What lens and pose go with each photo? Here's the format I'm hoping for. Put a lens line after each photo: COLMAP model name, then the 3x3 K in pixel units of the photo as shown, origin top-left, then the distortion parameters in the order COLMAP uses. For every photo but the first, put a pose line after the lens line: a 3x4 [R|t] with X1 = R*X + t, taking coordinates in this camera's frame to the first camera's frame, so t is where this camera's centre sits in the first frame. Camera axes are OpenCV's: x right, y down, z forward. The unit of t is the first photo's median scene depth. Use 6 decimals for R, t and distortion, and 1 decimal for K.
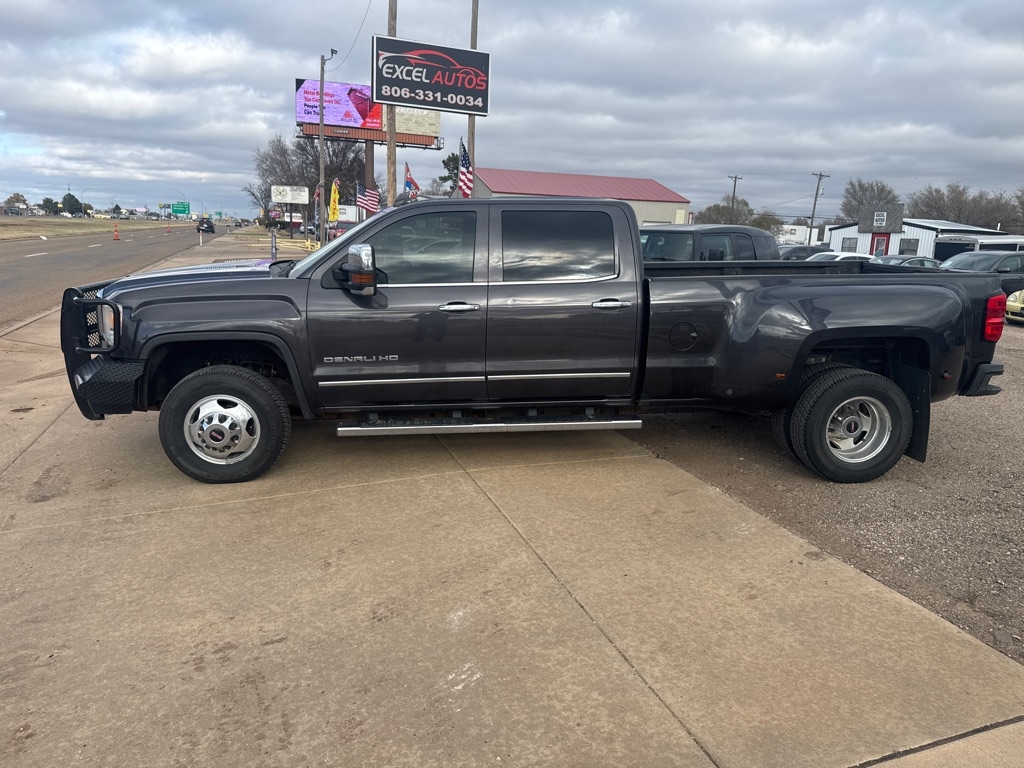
lens RADIAL K [[737.6, 0, 515.0], [0, 737.6, 389.4], [0, 0, 1]] dist [0.046487, -0.073469]
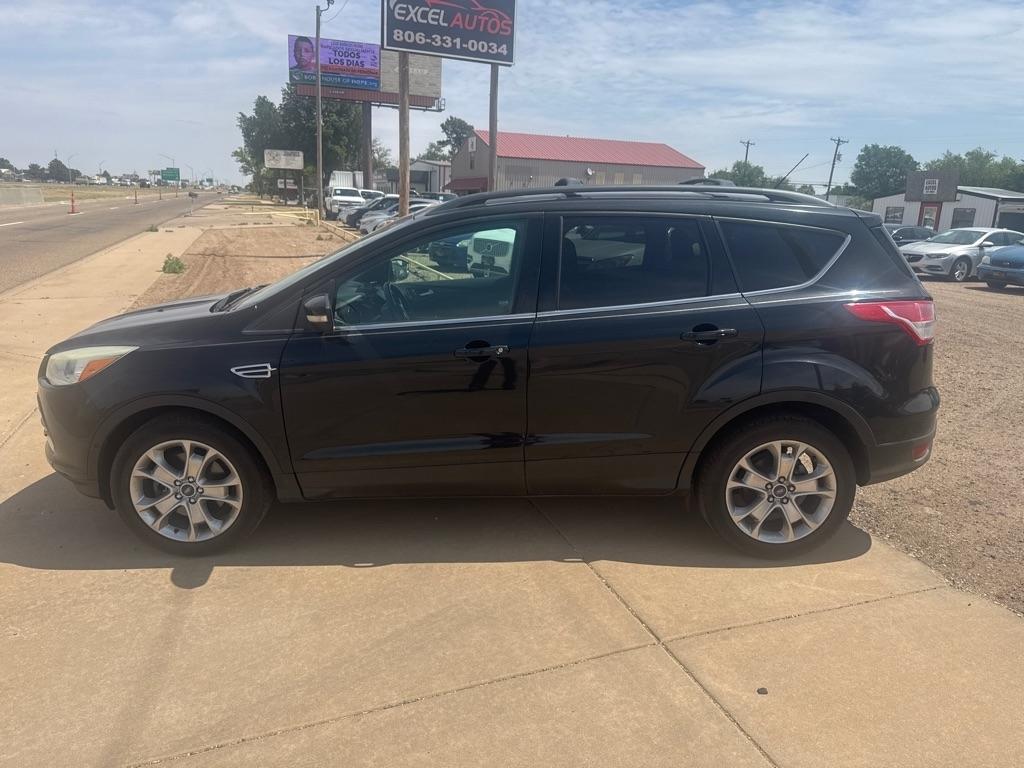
lens RADIAL K [[737.6, 0, 509.9], [0, 737.6, 392.3], [0, 0, 1]] dist [0.046487, -0.073469]
pose [[0.999997, 0.002120, 0.000985, -0.040753], [-0.002162, 0.999007, 0.044506, -0.022117], [-0.000889, -0.044508, 0.999009, 0.105552]]
